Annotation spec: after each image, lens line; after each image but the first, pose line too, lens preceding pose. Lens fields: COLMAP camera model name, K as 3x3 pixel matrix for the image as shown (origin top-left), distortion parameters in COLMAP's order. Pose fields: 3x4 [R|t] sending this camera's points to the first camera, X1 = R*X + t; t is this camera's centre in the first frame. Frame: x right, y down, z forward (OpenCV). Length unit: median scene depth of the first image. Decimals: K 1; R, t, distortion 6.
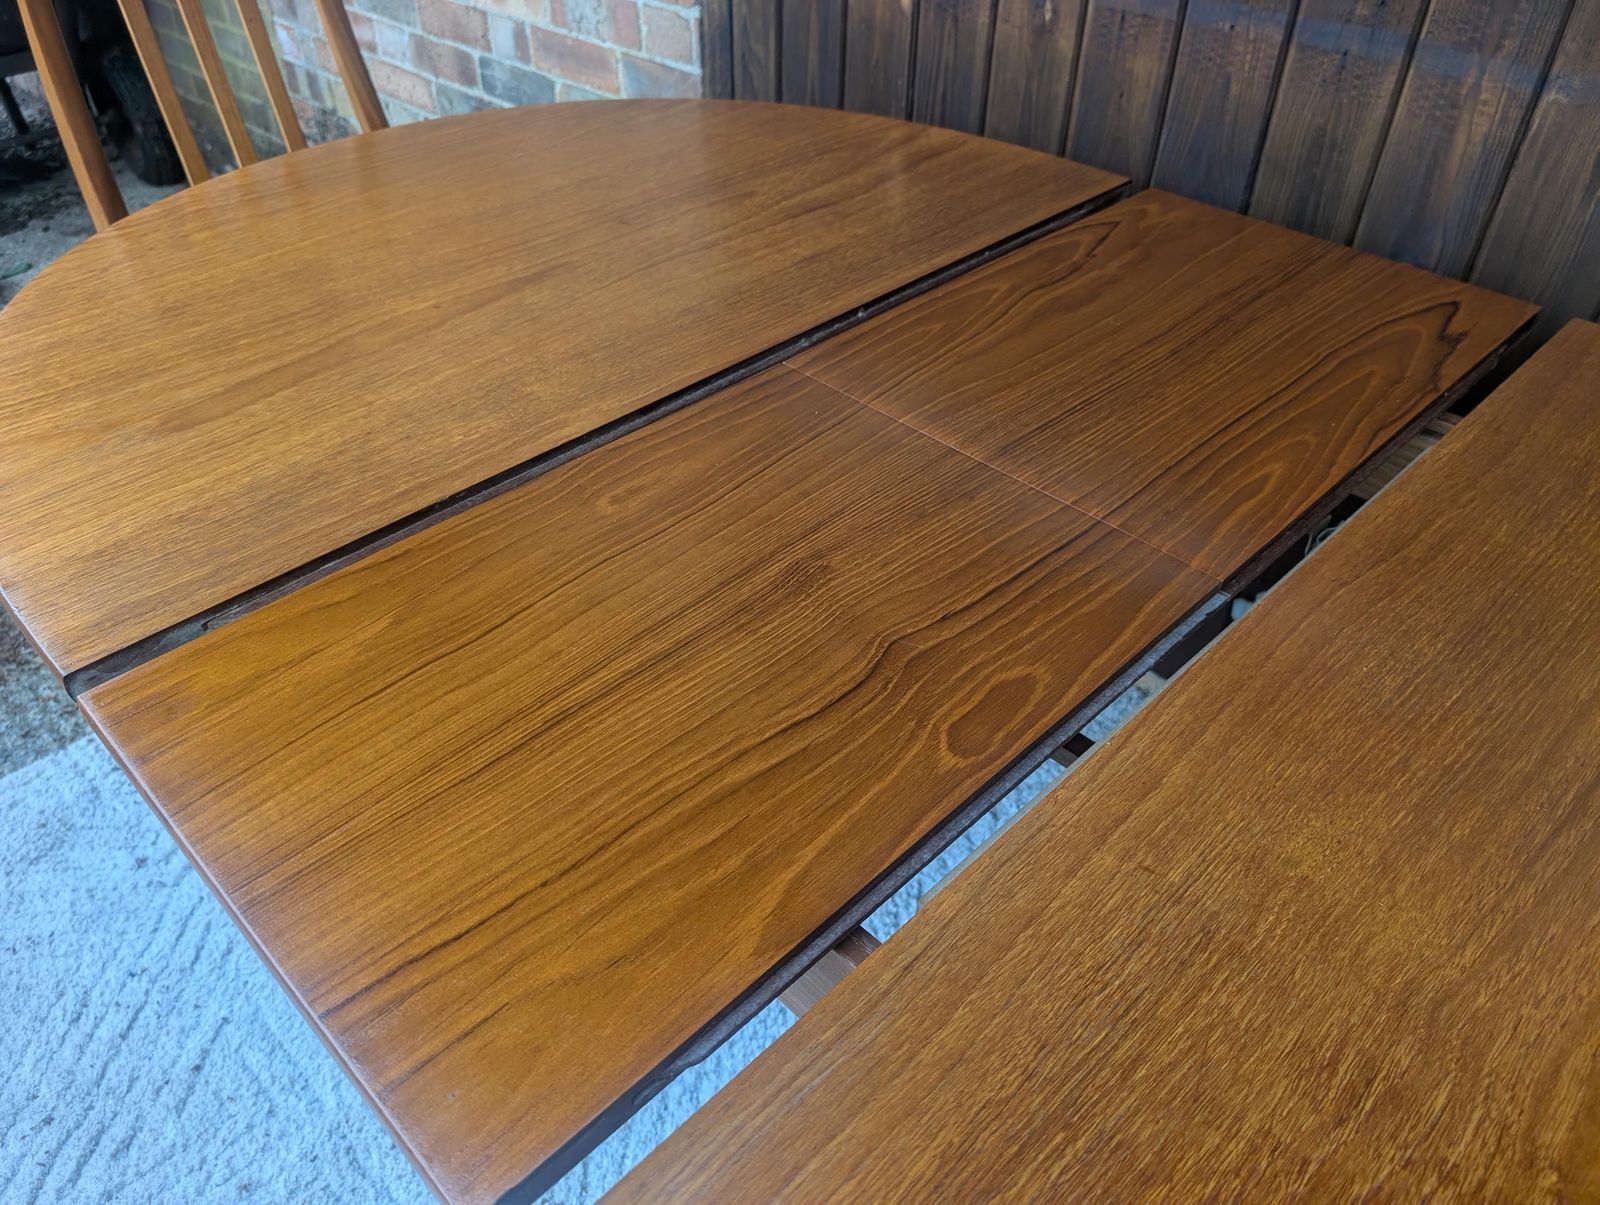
lens RADIAL K [[1159.1, 0, 801.7], [0, 1159.1, 602.5], [0, 0, 1]] dist [0.012235, -0.012031]
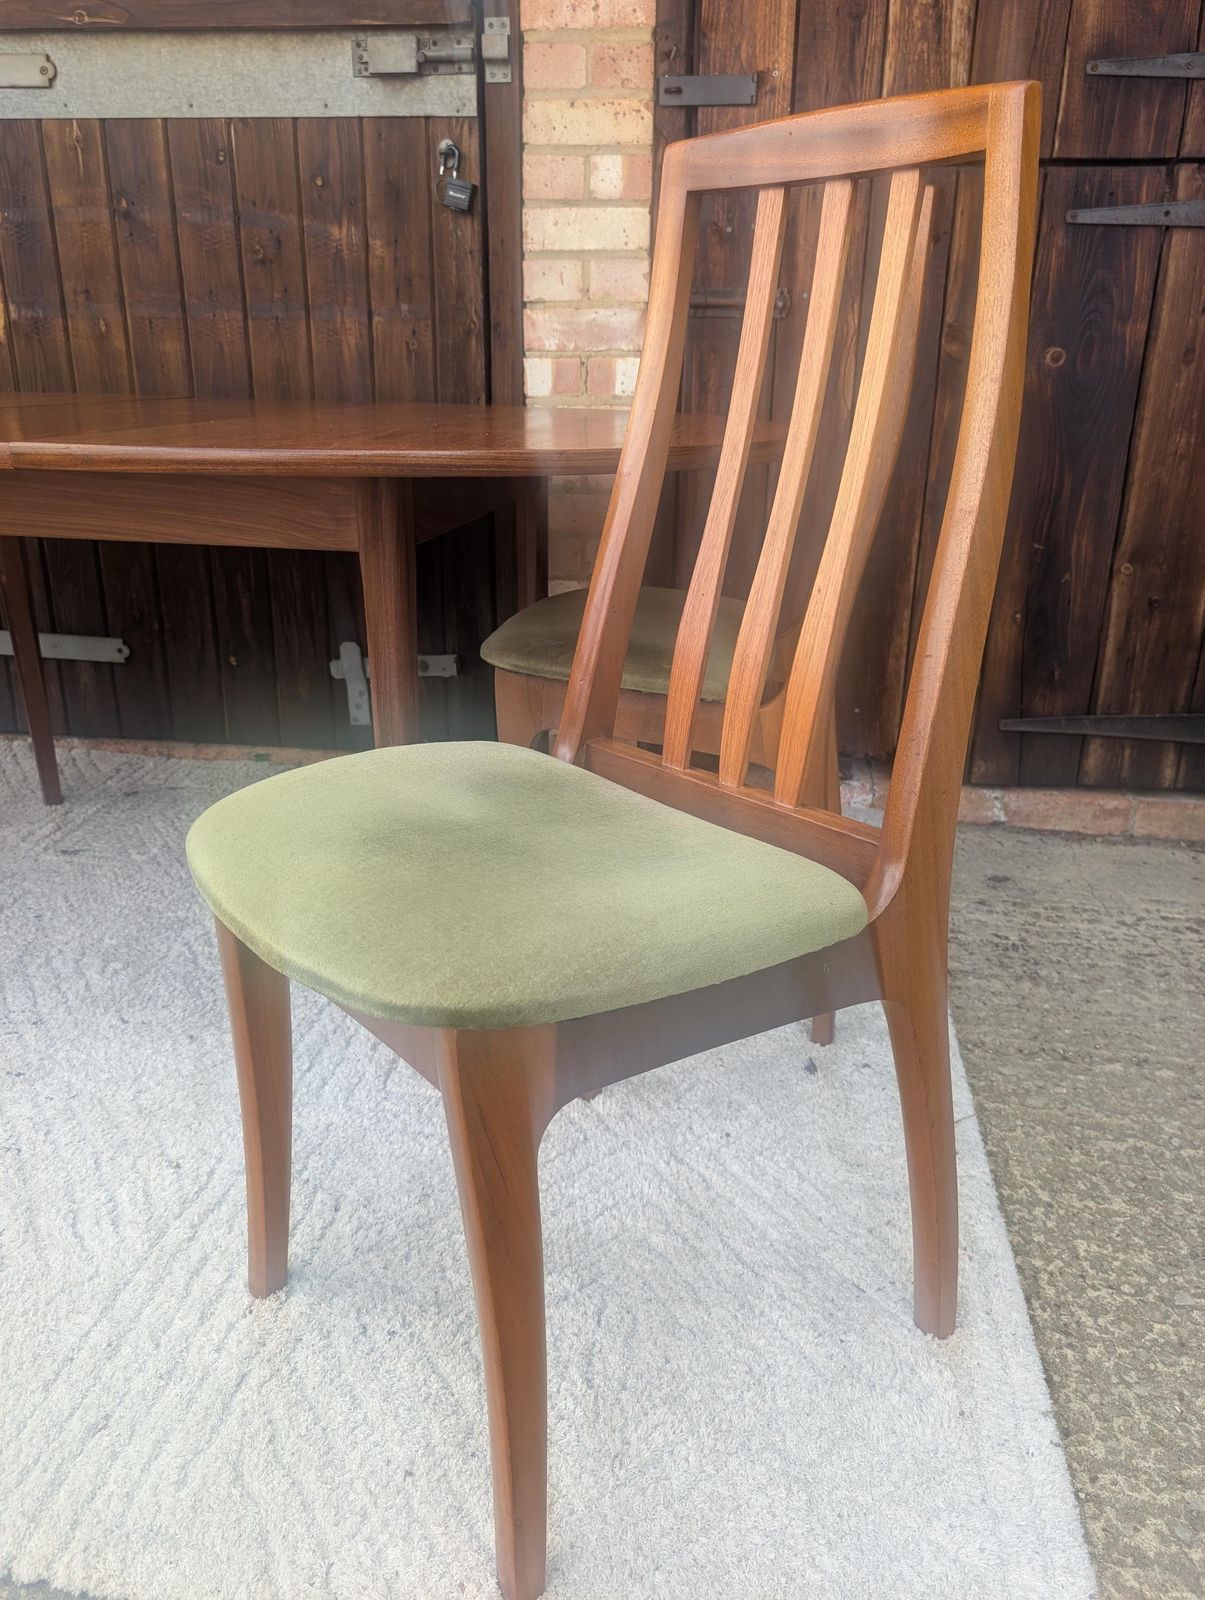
lens RADIAL K [[1159.1, 0, 623.1], [0, 1159.1, 800.2], [0, 0, 1]] dist [0.012235, -0.012031]
pose [[0.806839, -0.199168, 0.556186, -0.184783], [0.368153, 0.905809, -0.209700, 0.545986], [-0.462033, 0.373956, 0.804166, -0.315098]]
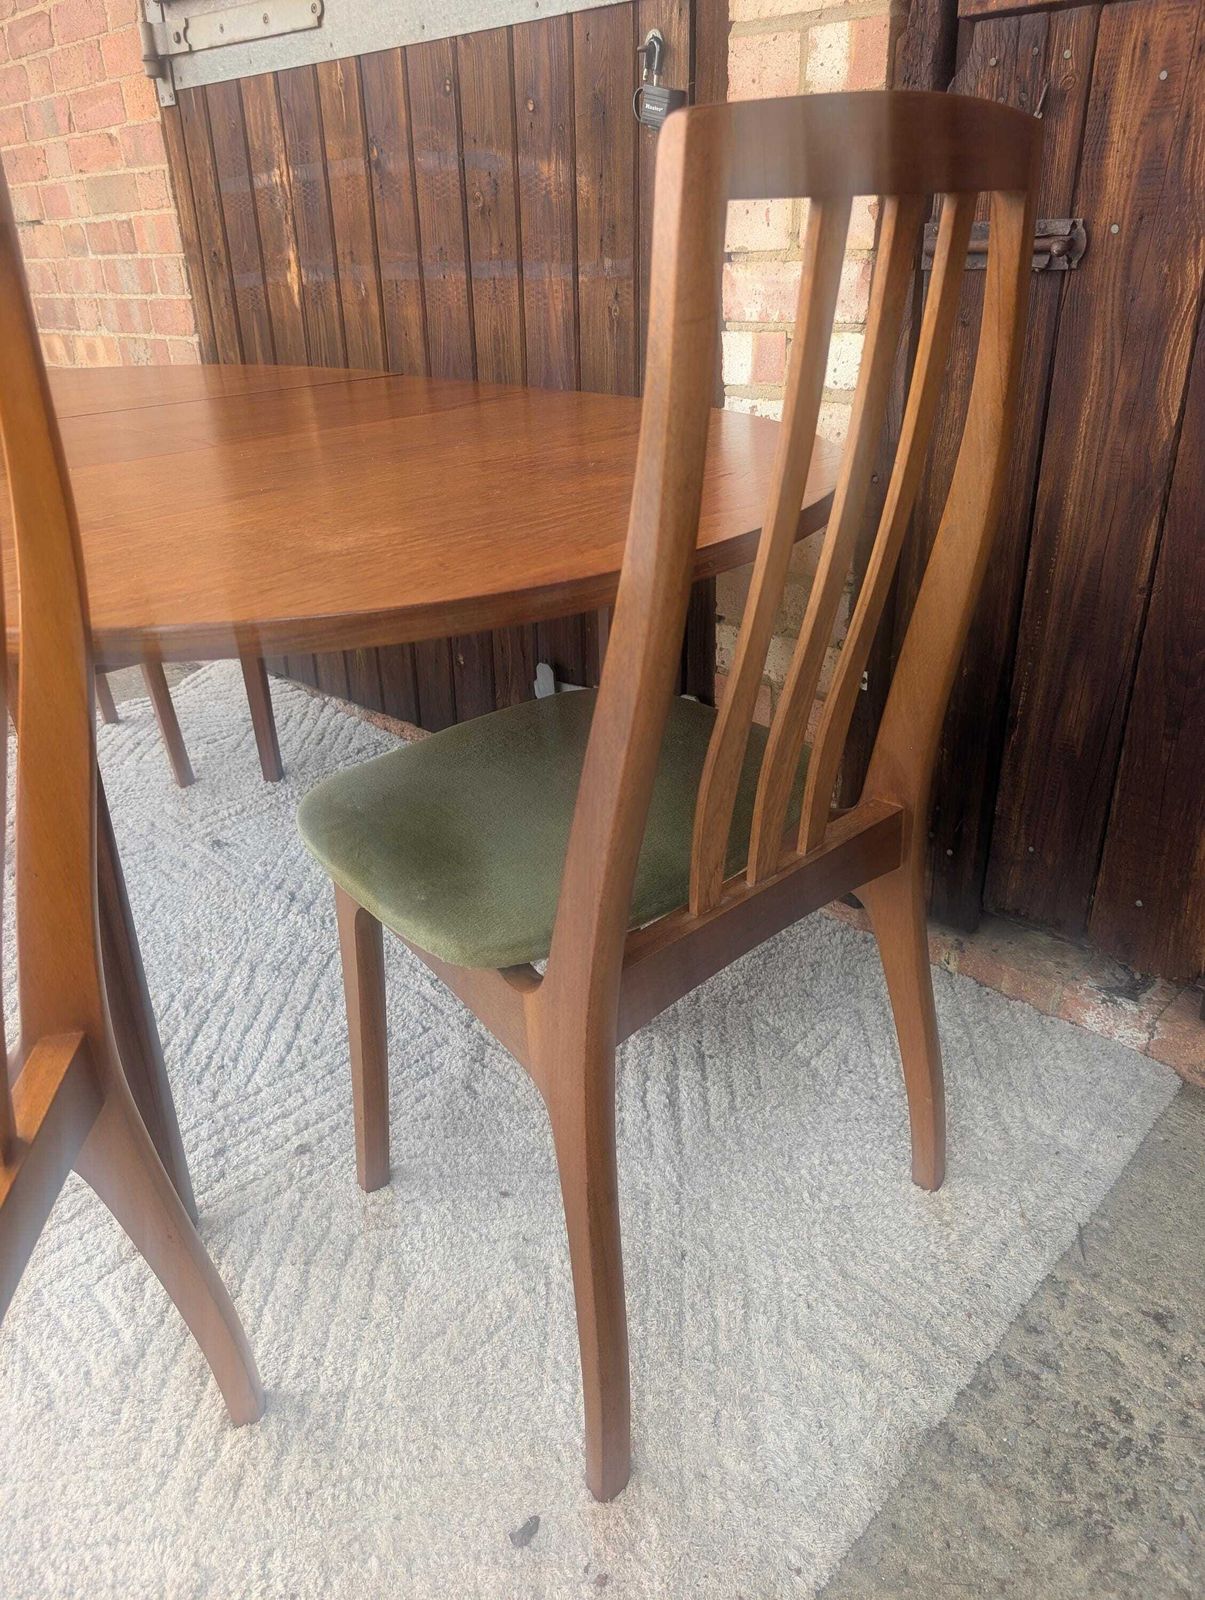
lens RADIAL K [[1159.1, 0, 604.9], [0, 1159.1, 802.4], [0, 0, 1]] dist [0.012235, -0.012031]
pose [[0.999454, -0.031982, -0.008250, 0.396053], [0.029083, 0.970550, -0.239137, 0.395946], [0.015655, 0.238766, 0.970951, -0.241936]]
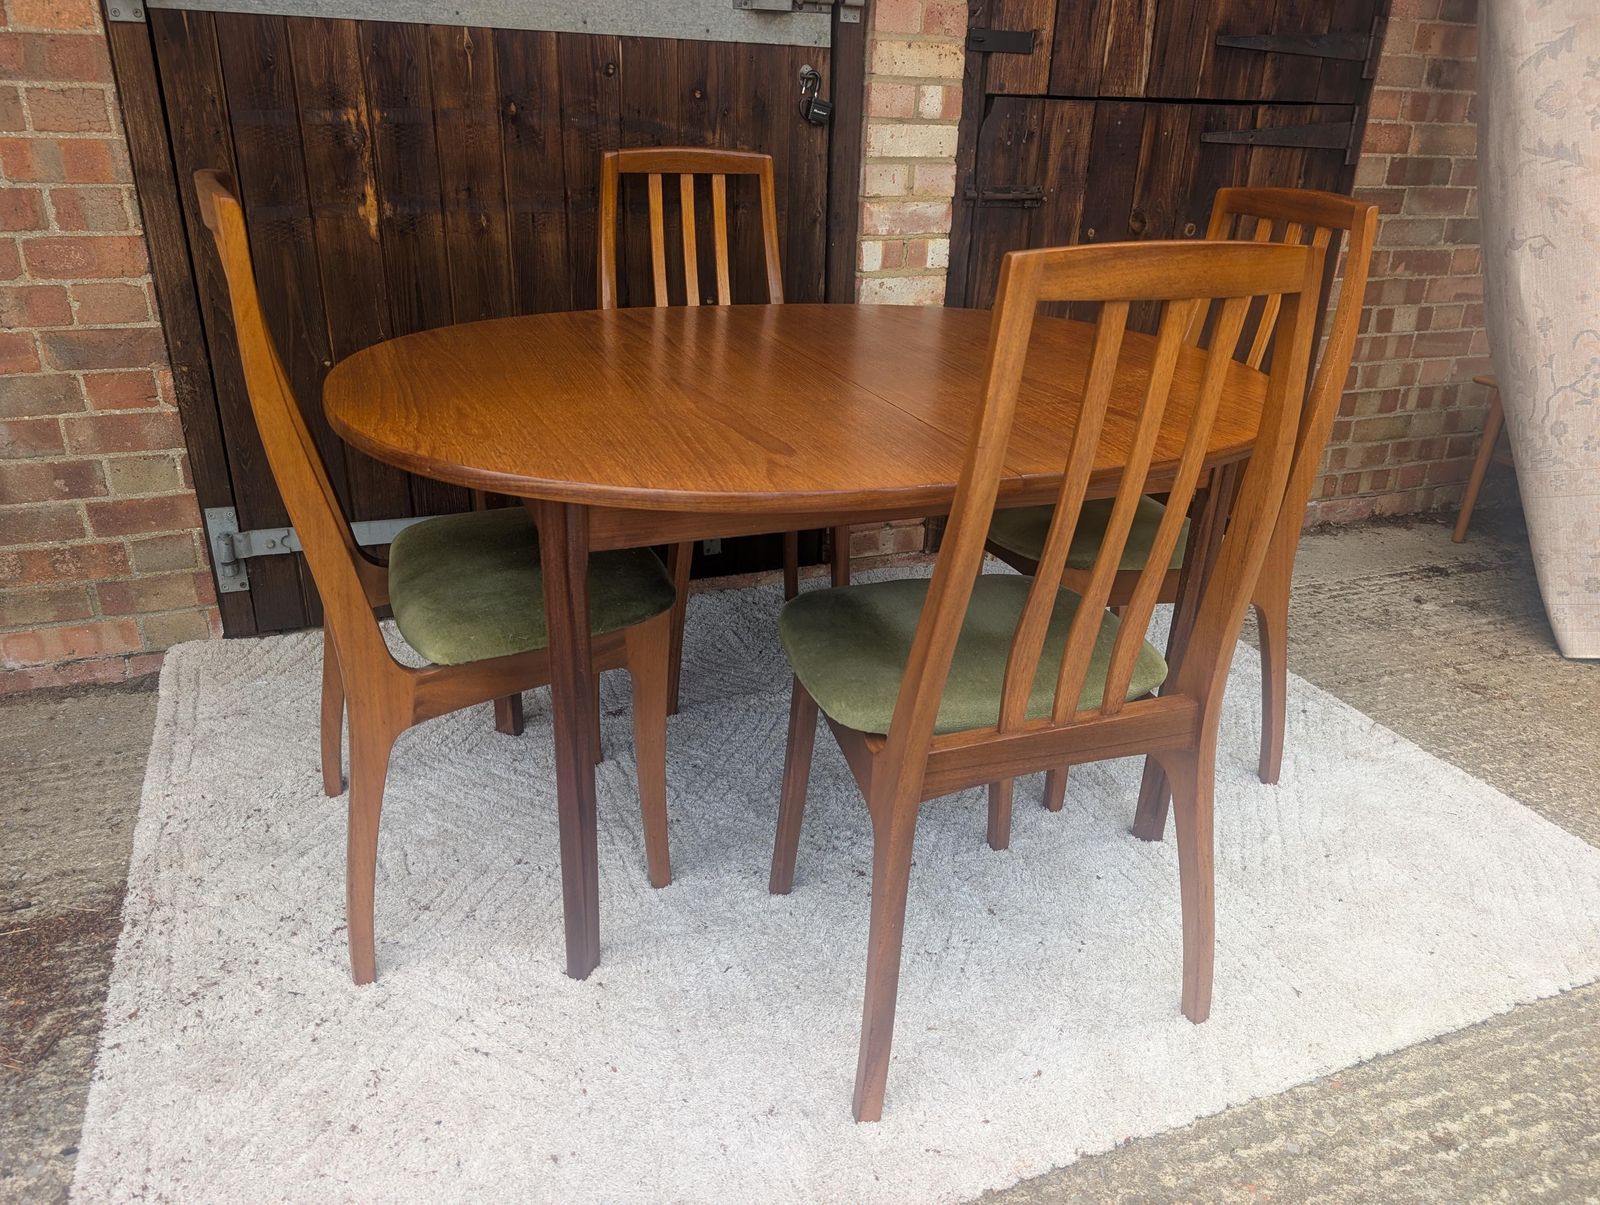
lens RADIAL K [[1159.1, 0, 816.1], [0, 1159.1, 604.6], [0, 0, 1]] dist [0.012235, -0.012031]
pose [[0.390915, -0.366954, 0.844115, -0.952798], [0.560516, 0.822335, 0.097907, 0.049403], [-0.730073, 0.434867, 0.527146, -0.013055]]
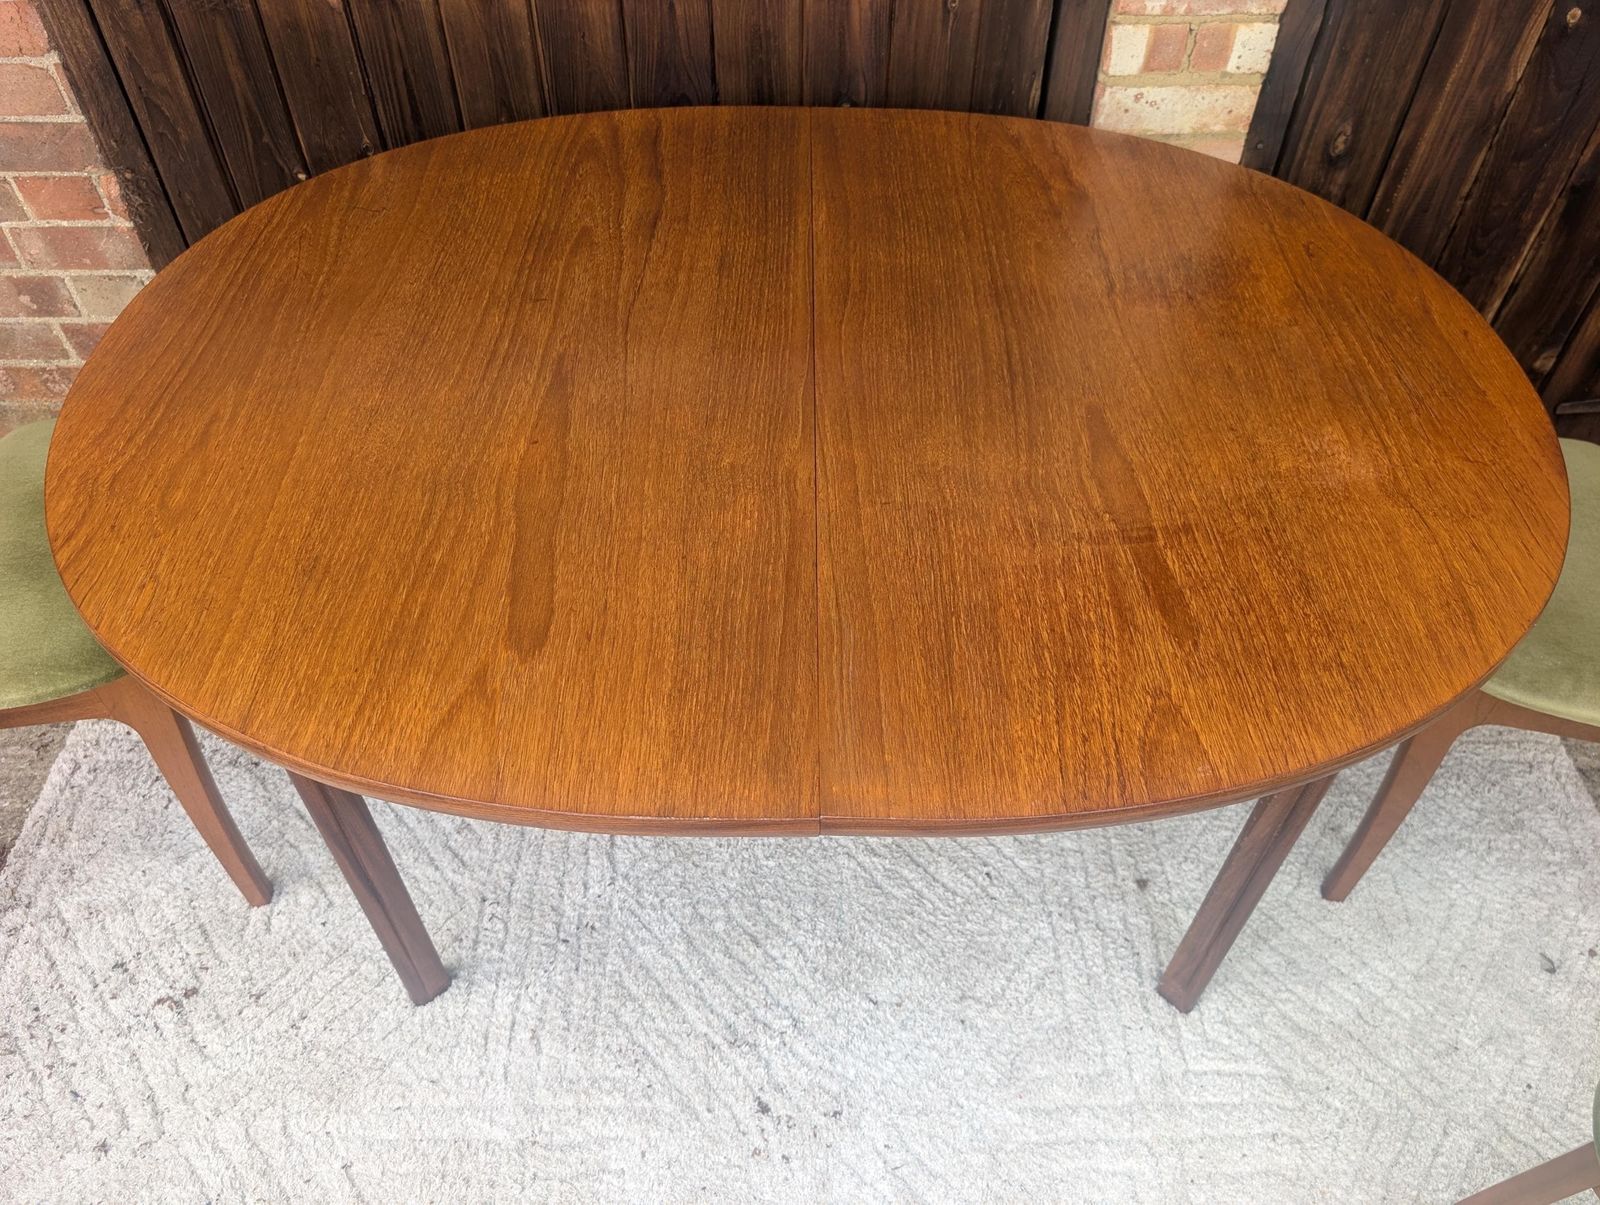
lens RADIAL K [[1159.1, 0, 807.2], [0, 1159.1, 613.3], [0, 0, 1]] dist [0.012235, -0.012031]
pose [[0.706046, -0.519552, 0.481212, -0.329753], [0.447071, 0.854004, 0.266093, -0.111041], [-0.549206, 0.027262, 0.835242, -0.072796]]
